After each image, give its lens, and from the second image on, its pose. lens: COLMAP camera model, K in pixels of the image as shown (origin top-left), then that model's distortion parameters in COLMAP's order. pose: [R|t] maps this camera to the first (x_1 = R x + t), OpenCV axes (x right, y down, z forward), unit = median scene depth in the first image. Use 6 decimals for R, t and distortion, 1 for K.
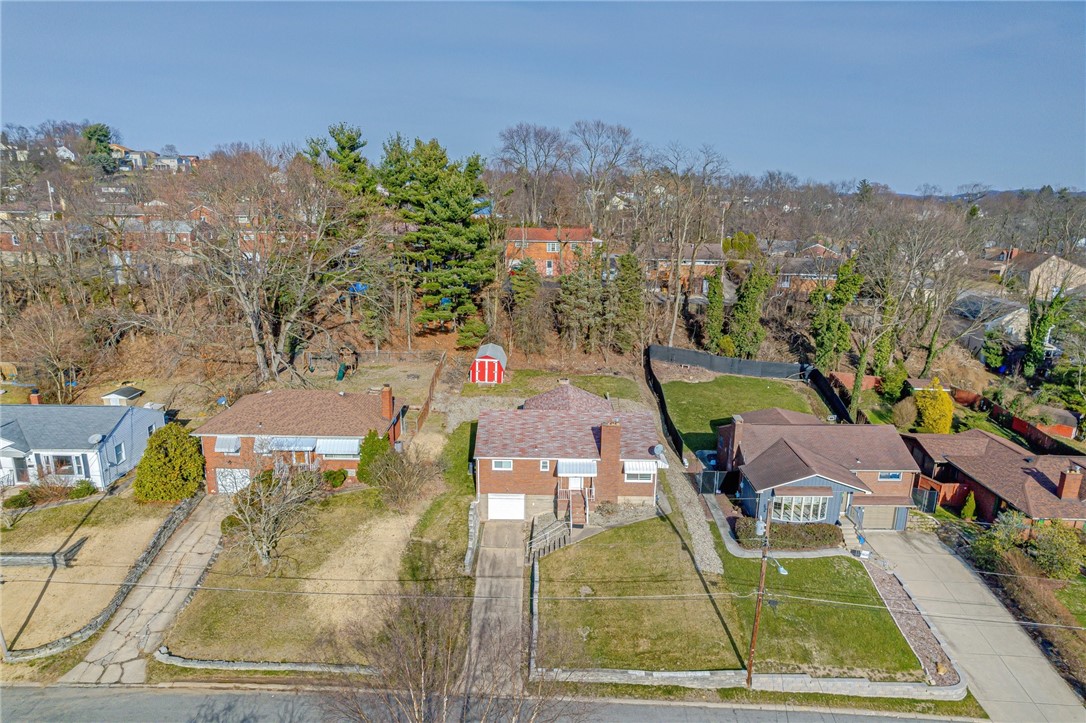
lens RADIAL K [[687.3, 0, 547.2], [0, 687.3, 363.7], [0, 0, 1]] dist [-0.007936, 0.000283]
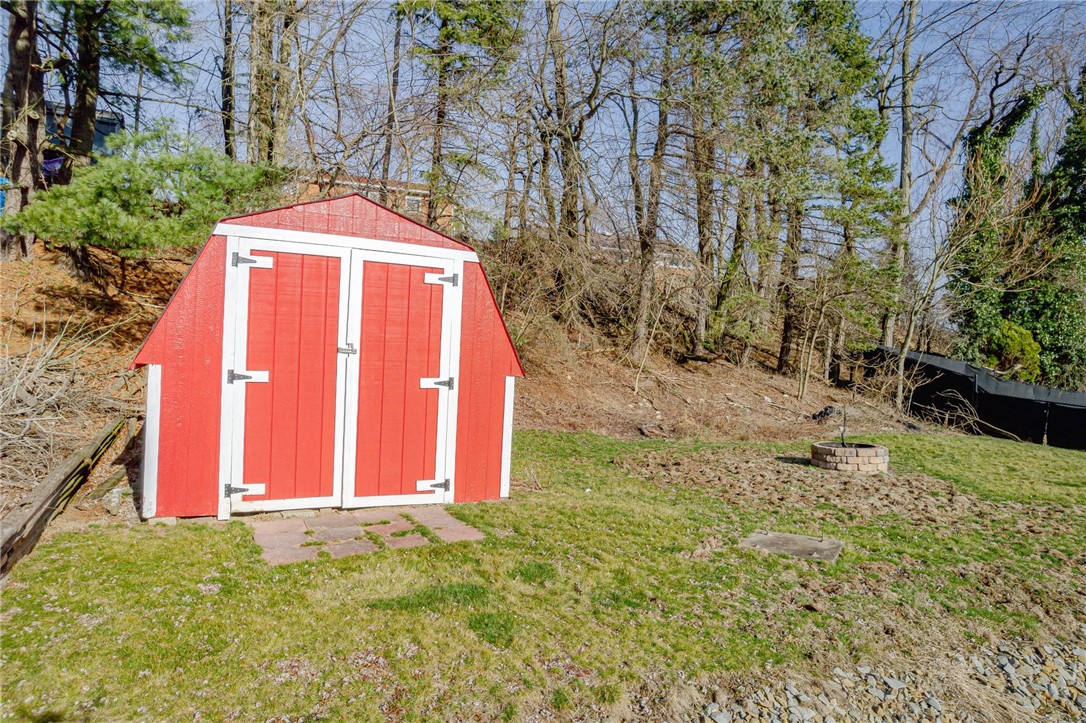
lens RADIAL K [[687.3, 0, 540.7], [0, 687.3, 361.6], [0, 0, 1]] dist [-0.007936, 0.000283]
pose [[0.907012, -0.009047, 0.421007, -0.148435], [0.104651, 0.973247, -0.204544, 0.043621], [-0.407893, 0.229582, 0.883694, 1.306906]]
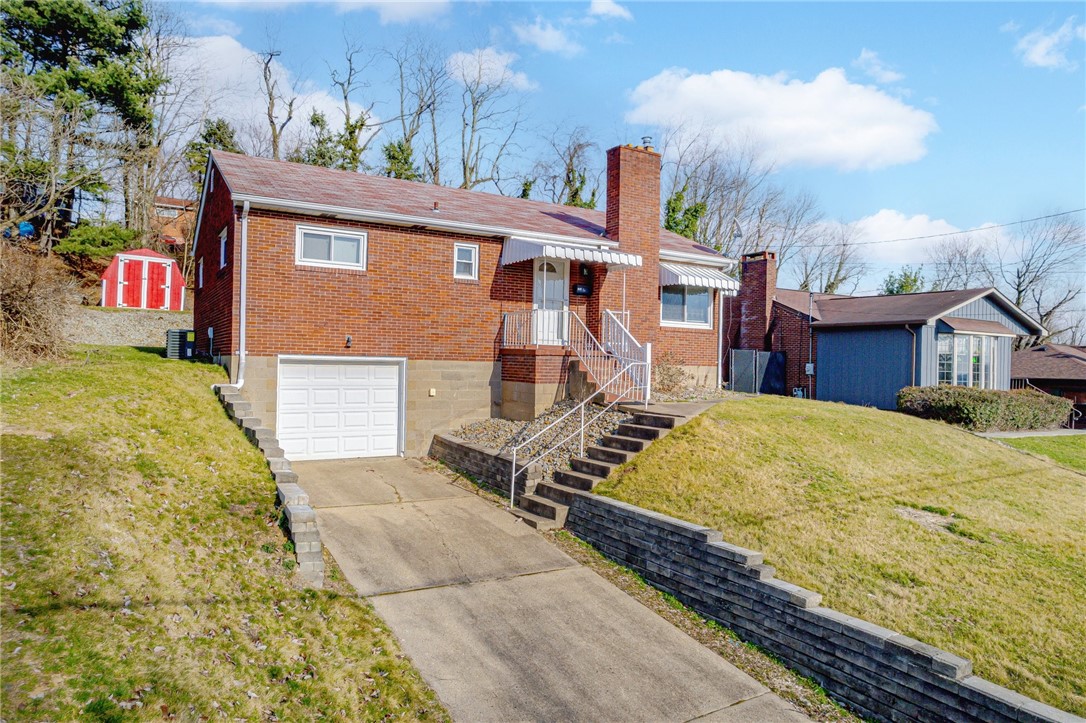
lens RADIAL K [[687.3, 0, 542.1], [0, 687.3, 359.8], [0, 0, 1]] dist [-0.007936, 0.000283]
pose [[0.859032, -0.002431, 0.511915, -0.136153], [0.120958, 0.972637, -0.198358, 0.259162], [-0.497426, 0.232316, 0.835821, 0.725597]]
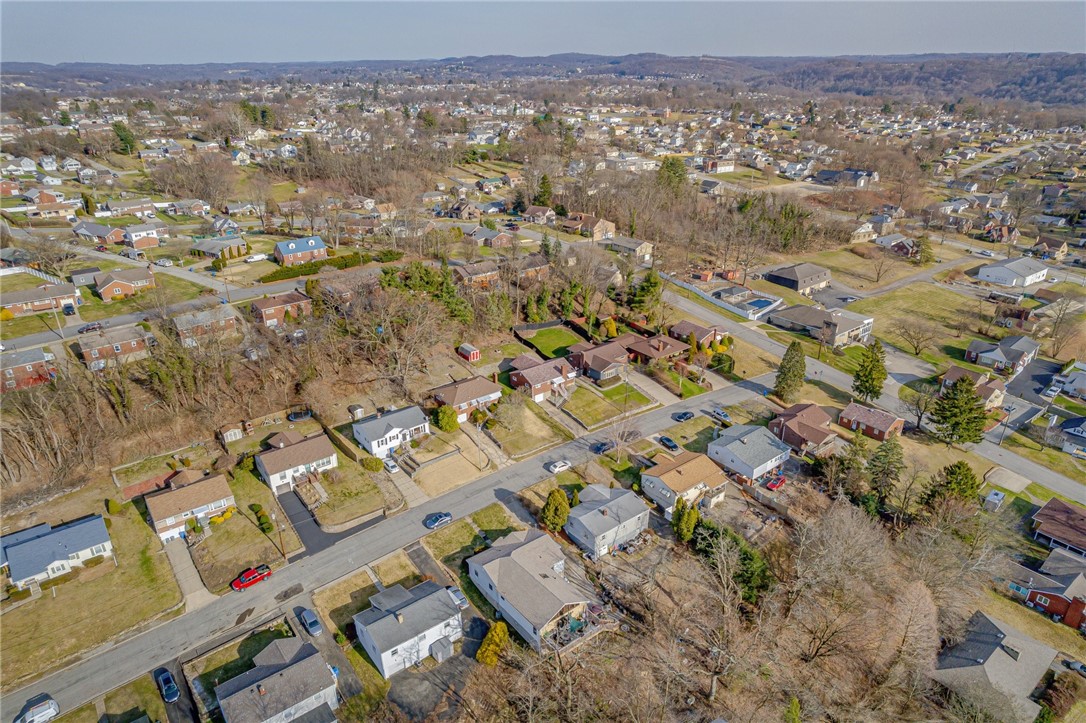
lens RADIAL K [[687.3, 0, 542.0], [0, 687.3, 360.8], [0, 0, 1]] dist [-0.007936, 0.000283]
pose [[0.787522, -0.267805, 0.555058, -1.813994], [0.167921, 0.959816, 0.224845, -0.692465], [-0.592969, -0.083864, 0.800846, -1.593493]]
